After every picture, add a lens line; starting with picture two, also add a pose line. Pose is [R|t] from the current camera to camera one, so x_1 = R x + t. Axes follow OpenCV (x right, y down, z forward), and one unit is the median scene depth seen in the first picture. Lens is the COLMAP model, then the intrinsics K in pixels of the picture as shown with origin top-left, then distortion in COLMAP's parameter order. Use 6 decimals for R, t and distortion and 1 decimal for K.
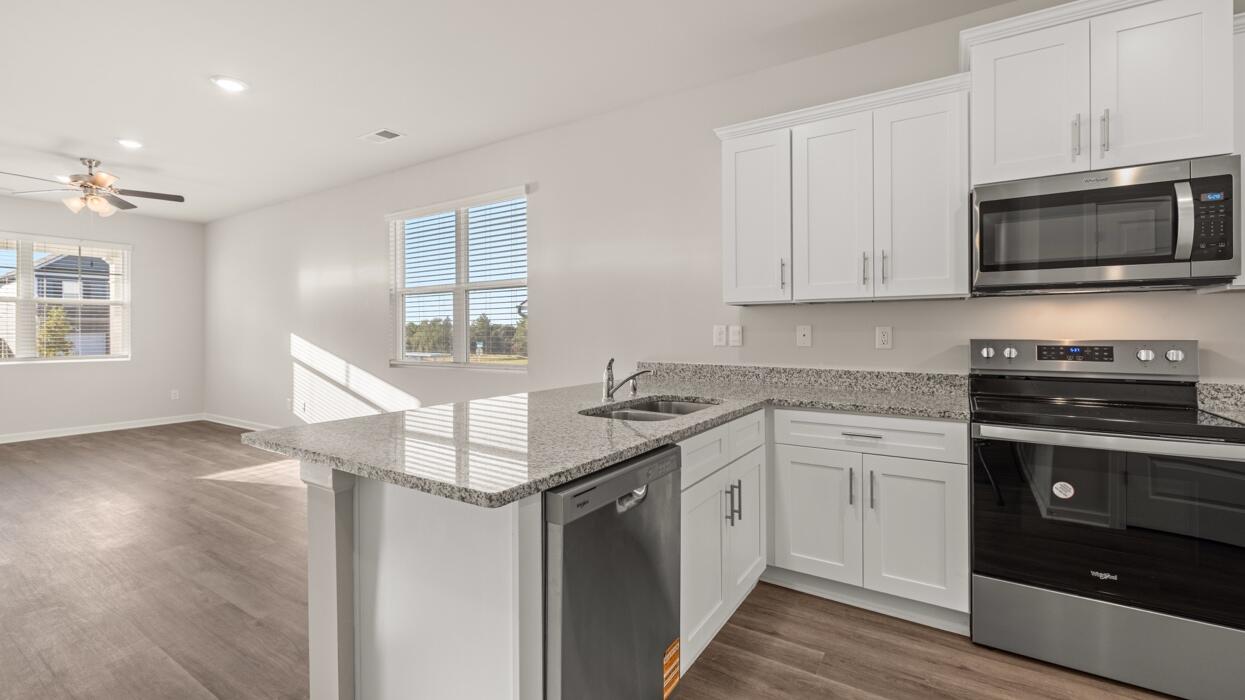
lens RADIAL K [[522.7, 0, 612.3], [0, 522.7, 339.1], [0, 0, 1]] dist [-0.002881, -0.000197]
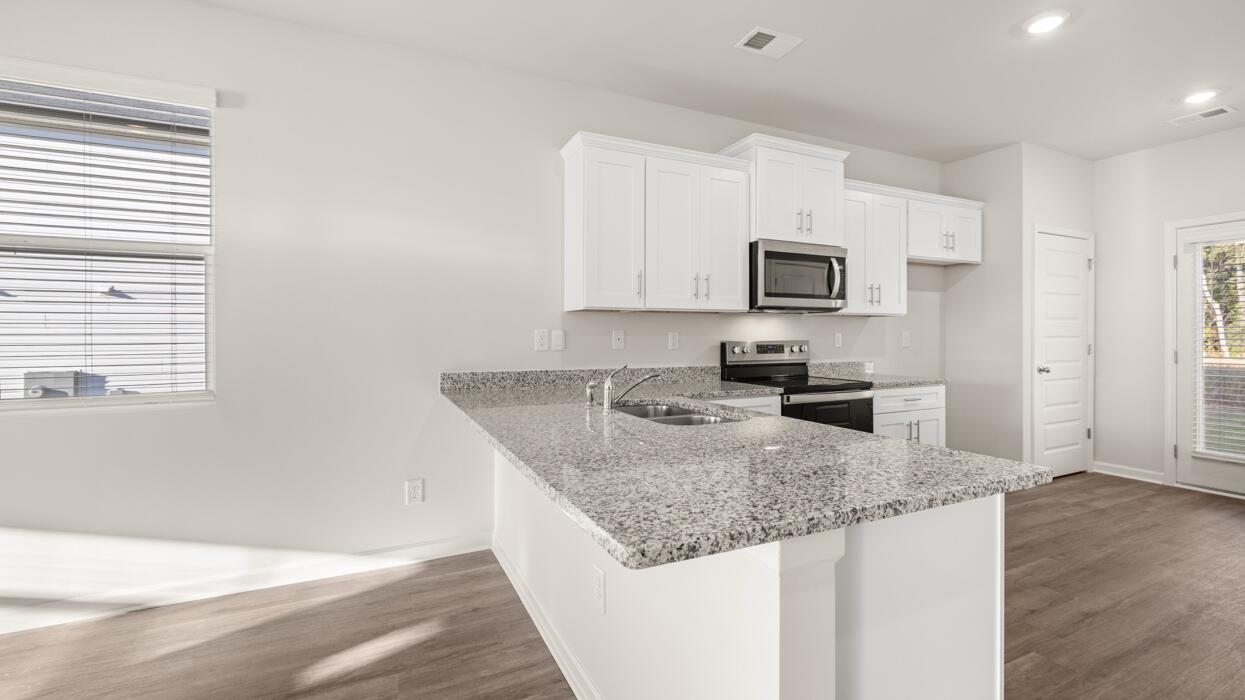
lens RADIAL K [[522.7, 0, 614.4], [0, 522.7, 343.2], [0, 0, 1]] dist [-0.002881, -0.000197]
pose [[0.524770, -0.009526, 0.851191, -0.689810], [0.013534, 0.999904, 0.002847, -0.002410], [-0.851137, 0.010026, 0.524848, 0.478601]]
